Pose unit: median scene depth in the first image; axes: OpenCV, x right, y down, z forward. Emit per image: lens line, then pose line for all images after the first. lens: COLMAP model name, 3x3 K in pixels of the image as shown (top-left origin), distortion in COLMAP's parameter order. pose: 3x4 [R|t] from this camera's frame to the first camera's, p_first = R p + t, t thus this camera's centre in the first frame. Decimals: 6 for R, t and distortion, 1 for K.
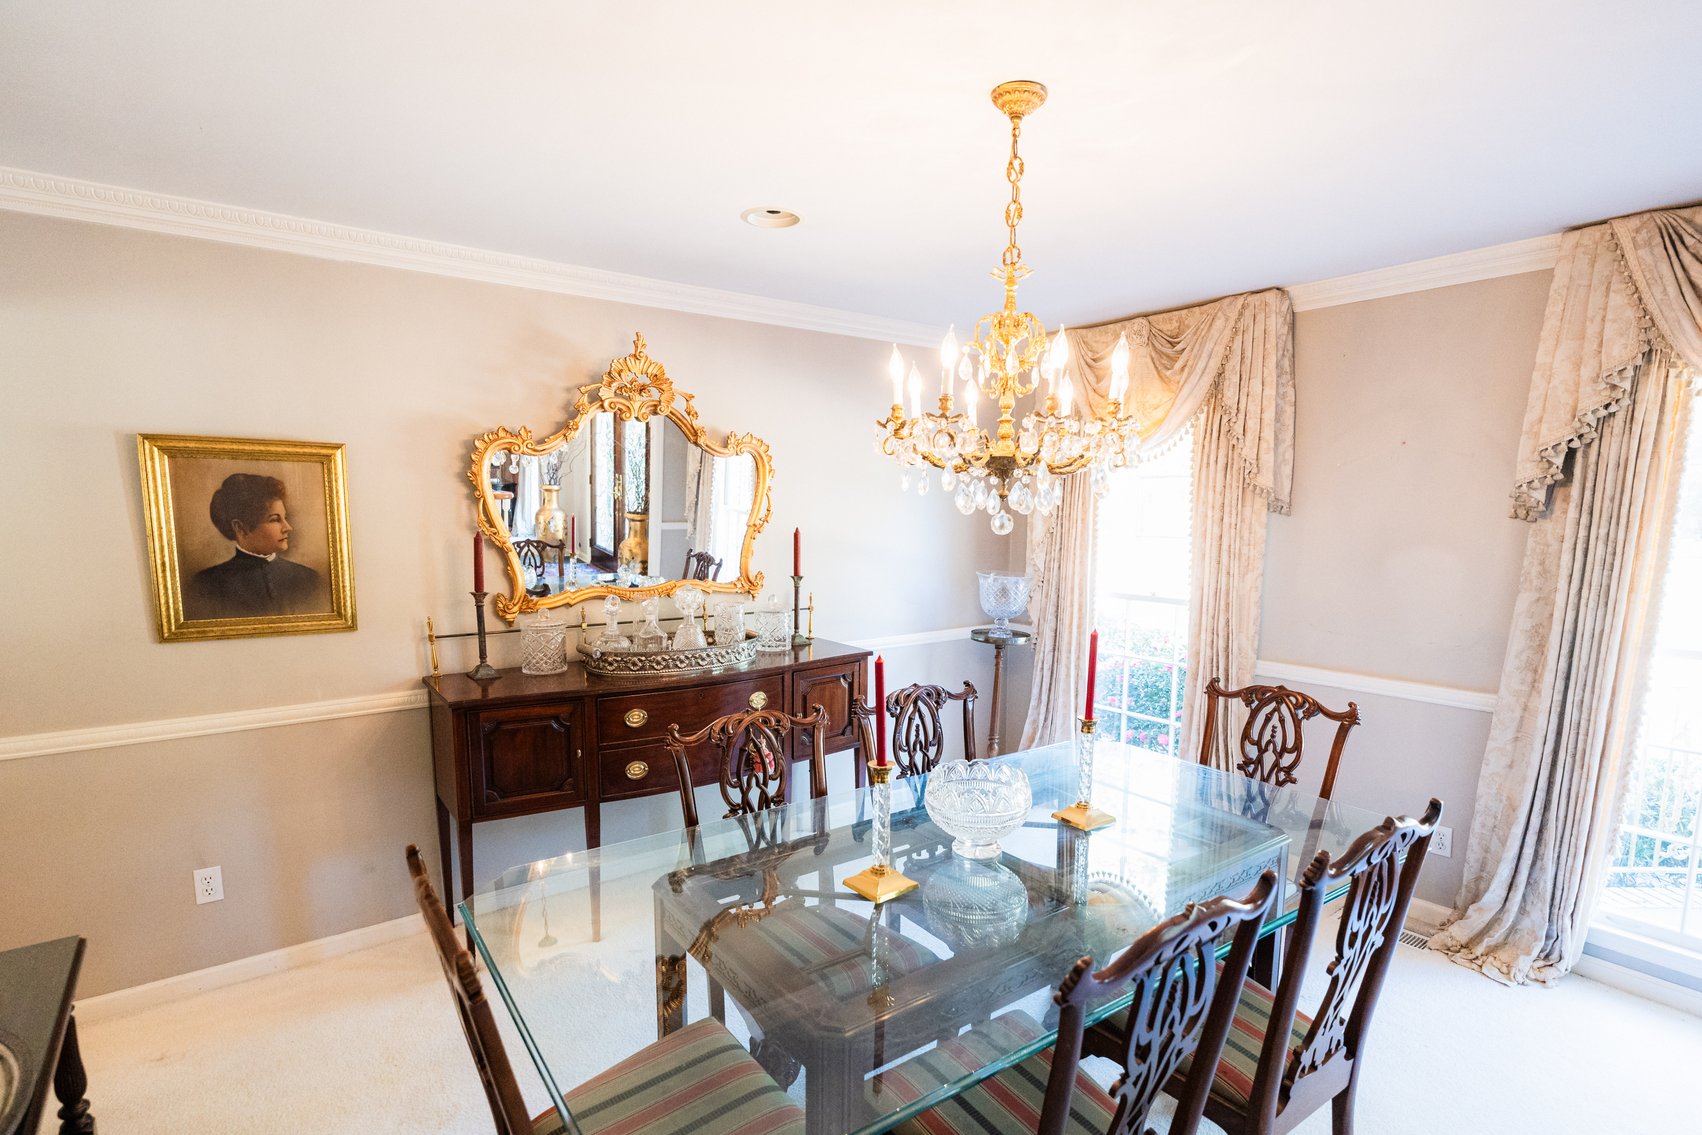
lens RADIAL K [[845.9, 0, 850.5], [0, 845.9, 639.3], [0, 0, 1]] dist [-0.000678, -0.000006]
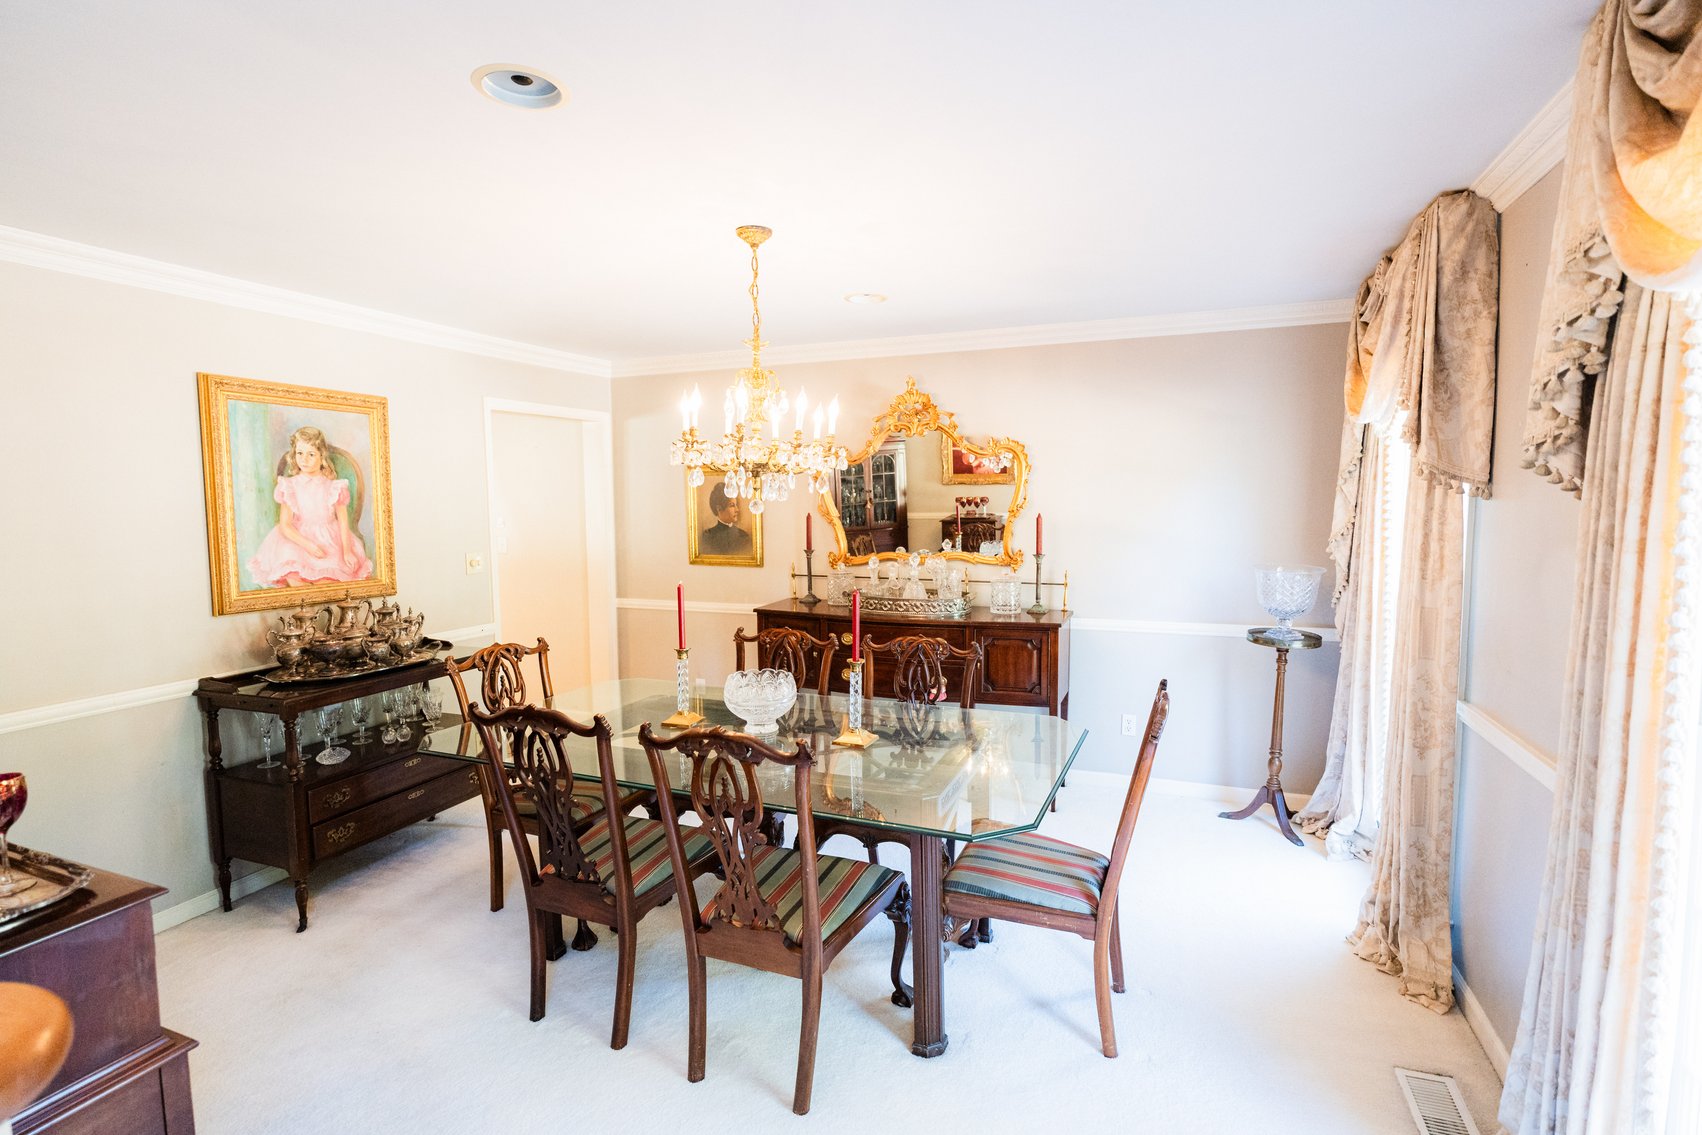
lens RADIAL K [[805.1, 0, 851.0], [0, 805.1, 567.5], [0, 0, 1]] dist [-0.000657, 0.000026]
pose [[0.511566, 0.063778, -0.856874, 0.847714], [-0.124181, 0.992260, -0.000283, -0.028414], [0.850223, 0.106552, 0.515527, 0.243584]]
